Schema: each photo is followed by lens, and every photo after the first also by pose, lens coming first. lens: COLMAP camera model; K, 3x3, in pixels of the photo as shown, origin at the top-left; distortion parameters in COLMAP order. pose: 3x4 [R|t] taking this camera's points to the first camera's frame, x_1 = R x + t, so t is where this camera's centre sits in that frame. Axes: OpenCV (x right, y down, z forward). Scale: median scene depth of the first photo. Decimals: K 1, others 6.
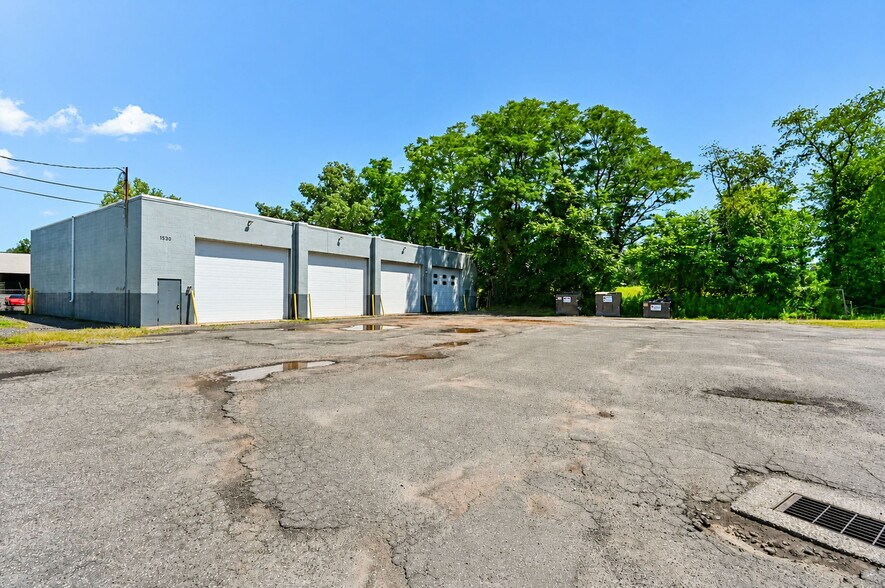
lens RADIAL K [[409.1, 0, 445.3], [0, 409.1, 298.7], [0, 0, 1]] dist [-0.008735, -0.000909]
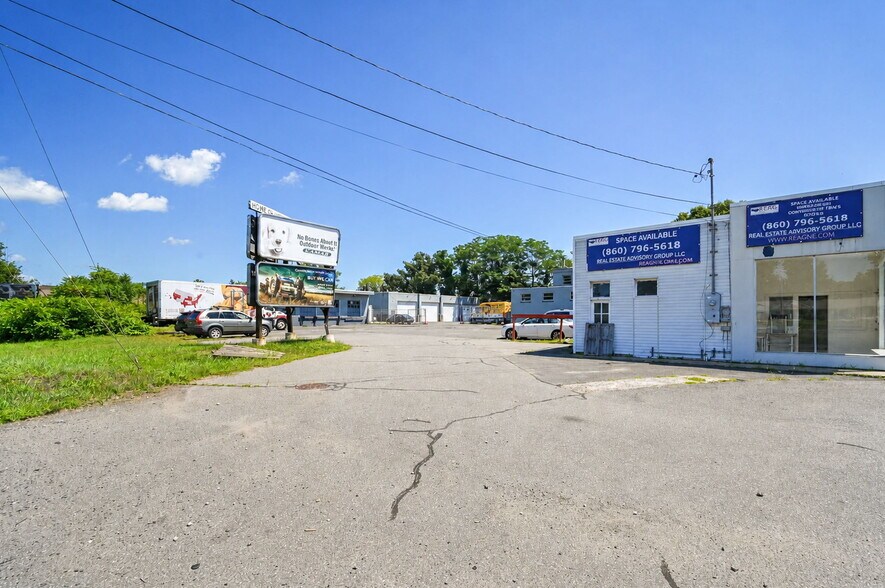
lens RADIAL K [[409.1, 0, 469.0], [0, 409.1, 317.1], [0, 0, 1]] dist [-0.008735, -0.000909]
pose [[0.996073, -0.008048, -0.088171, 0.247002], [0.007180, 0.999923, -0.010157, 0.032568], [0.088246, 0.009484, 0.996054, -1.648787]]
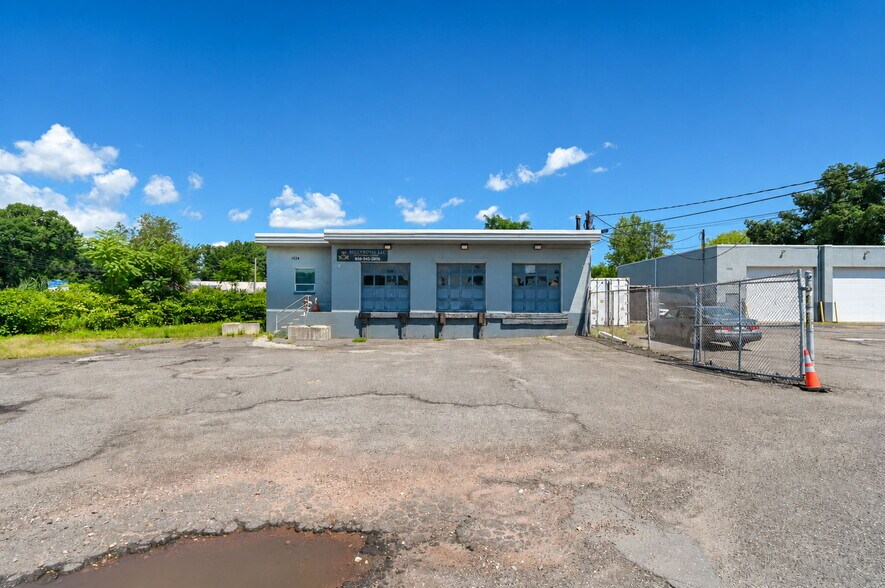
lens RADIAL K [[409.1, 0, 441.2], [0, 409.1, 301.9], [0, 0, 1]] dist [-0.008735, -0.000909]
pose [[0.544477, -0.005113, -0.838760, 0.027803], [-0.004760, 0.999946, -0.009185, 0.002594], [0.838762, 0.008993, 0.544423, -0.462390]]
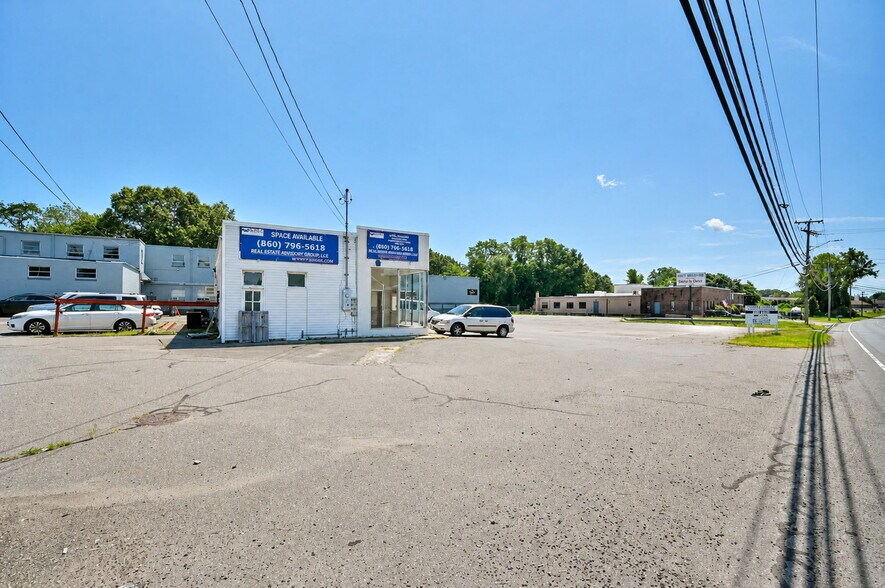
lens RADIAL K [[401.6, 0, 444.4], [0, 401.6, 296.7], [0, 0, 1]] dist [-0.003664, 0.000210]
pose [[0.414246, 0.013954, 0.910058, 0.042734], [0.000898, 0.999876, -0.015740, 0.027435], [-0.910165, 0.007337, 0.414182, -1.579493]]
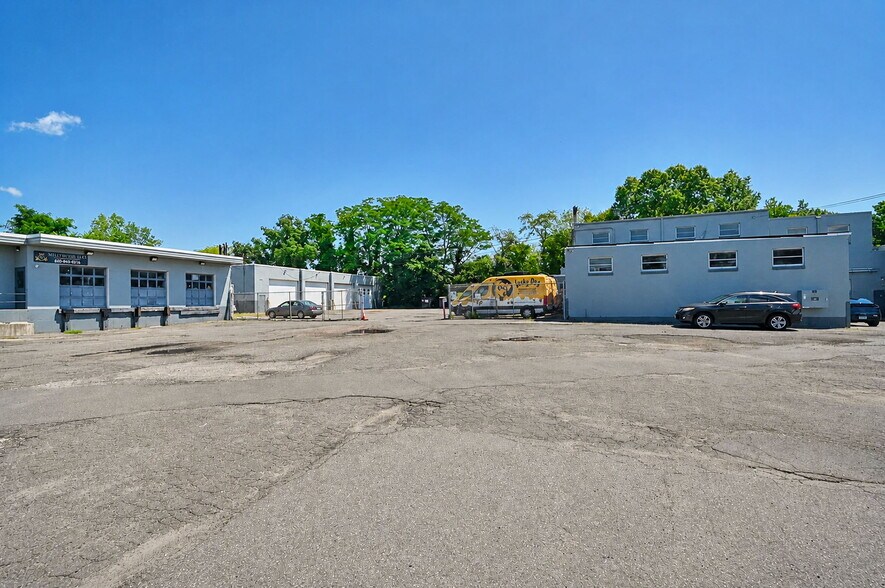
lens RADIAL K [[409.1, 0, 447.1], [0, 409.1, 300.1], [0, 0, 1]] dist [-0.008735, -0.000909]
pose [[0.974366, -0.018347, 0.224218, -0.056215], [0.020610, 0.999758, -0.007755, 0.015368], [-0.224022, 0.012177, 0.974508, -0.969108]]
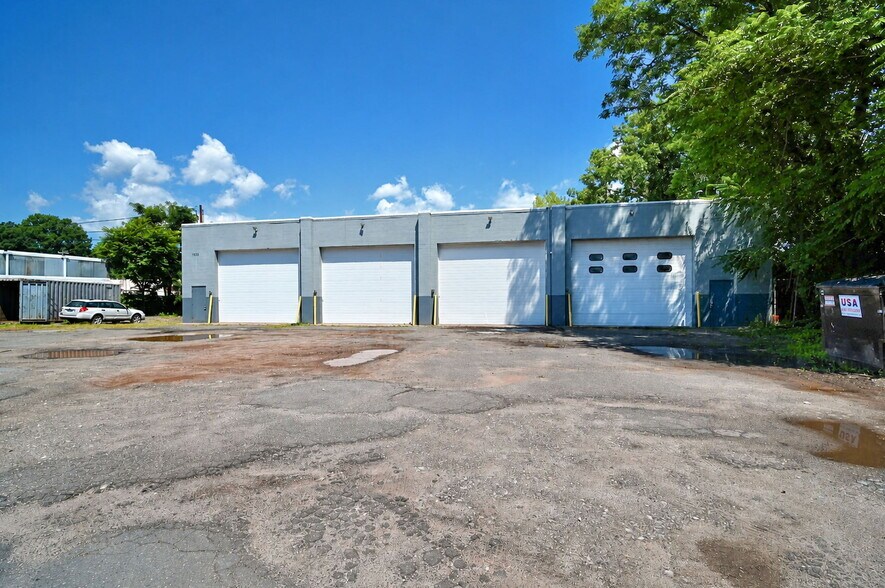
lens RADIAL K [[432.1, 0, 451.3], [0, 432.1, 294.4], [0, 0, 1]] dist [-0.014273, -0.001179]
pose [[0.331904, -0.007659, -0.943282, 0.454934], [0.004360, 0.999969, -0.006585, -0.005461], [0.943303, -0.001927, 0.331927, 0.677706]]
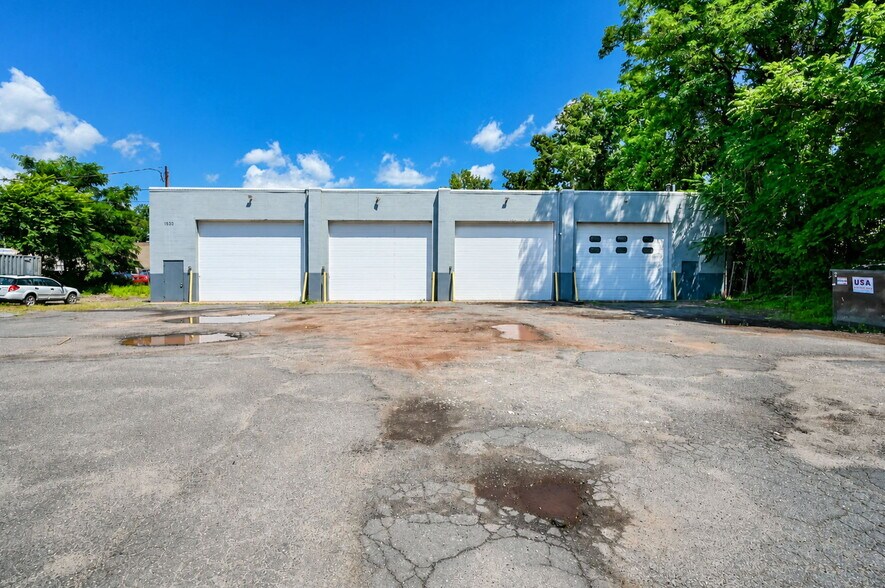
lens RADIAL K [[432.1, 0, 447.6], [0, 432.1, 297.6], [0, 0, 1]] dist [-0.014273, -0.001179]
pose [[0.566529, 0.046617, -0.822722, 0.385289], [-0.000635, 0.998423, 0.056135, -0.006951], [0.824042, -0.031280, 0.565665, 0.501997]]
